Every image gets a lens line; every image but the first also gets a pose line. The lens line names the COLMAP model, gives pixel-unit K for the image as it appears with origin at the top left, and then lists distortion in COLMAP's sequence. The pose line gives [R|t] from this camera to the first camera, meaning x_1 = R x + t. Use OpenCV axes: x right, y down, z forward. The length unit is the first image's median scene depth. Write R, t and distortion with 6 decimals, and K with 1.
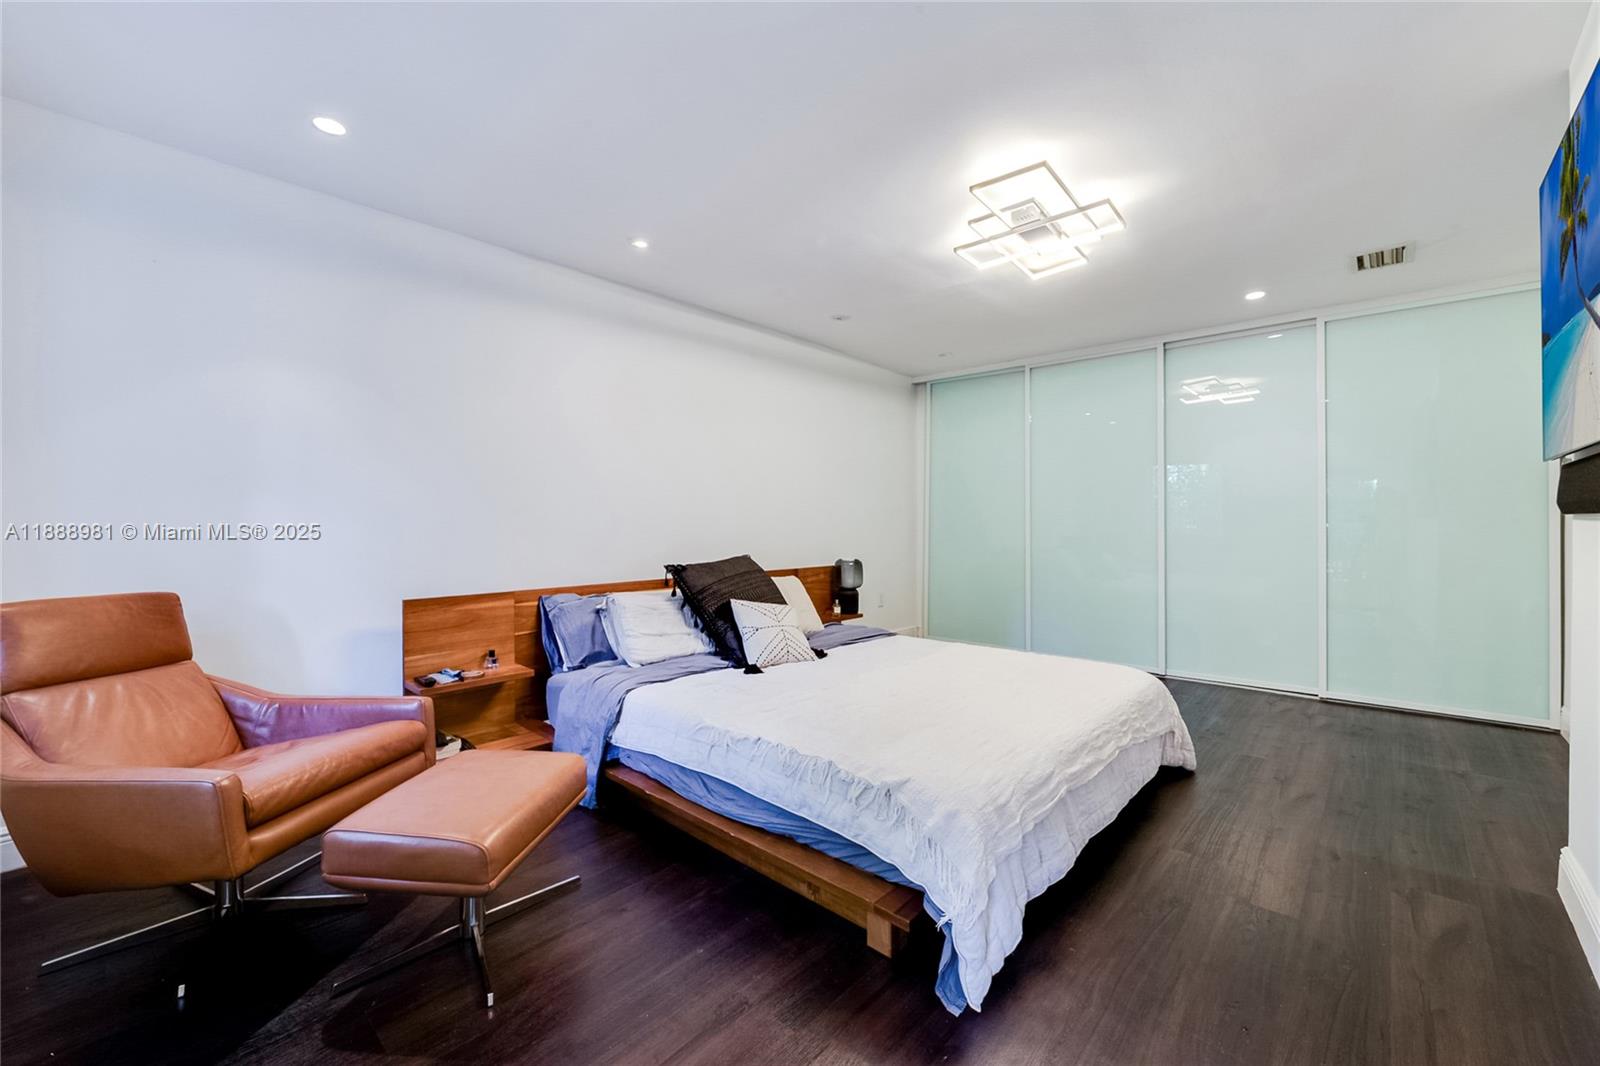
lens RADIAL K [[640.5, 0, 806.6], [0, 640.5, 529.2], [0, 0, 1]] dist [-0.002841, -0.000305]
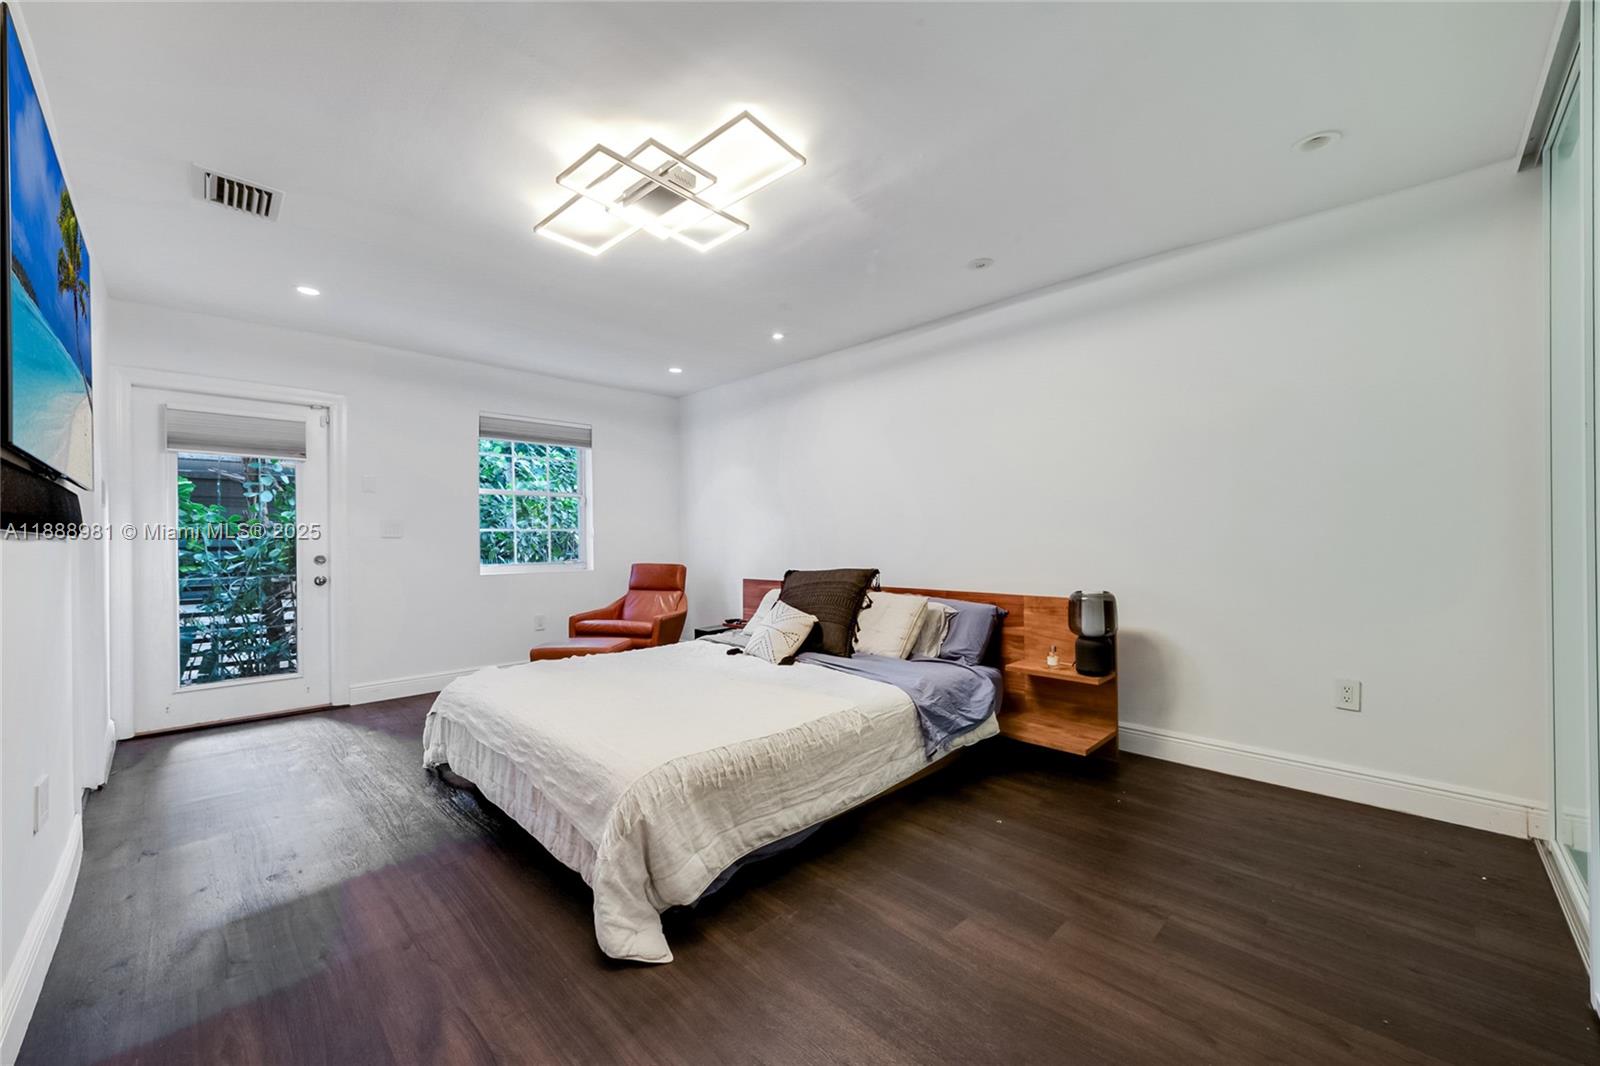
lens RADIAL K [[640.5, 0, 807.3], [0, 640.5, 536.5], [0, 0, 1]] dist [-0.002841, -0.000305]
pose [[-0.062971, -0.005636, -0.997999, 1.012620], [-0.005456, 0.999971, -0.005303, -0.005301], [0.998000, 0.005111, -0.062999, 1.049804]]
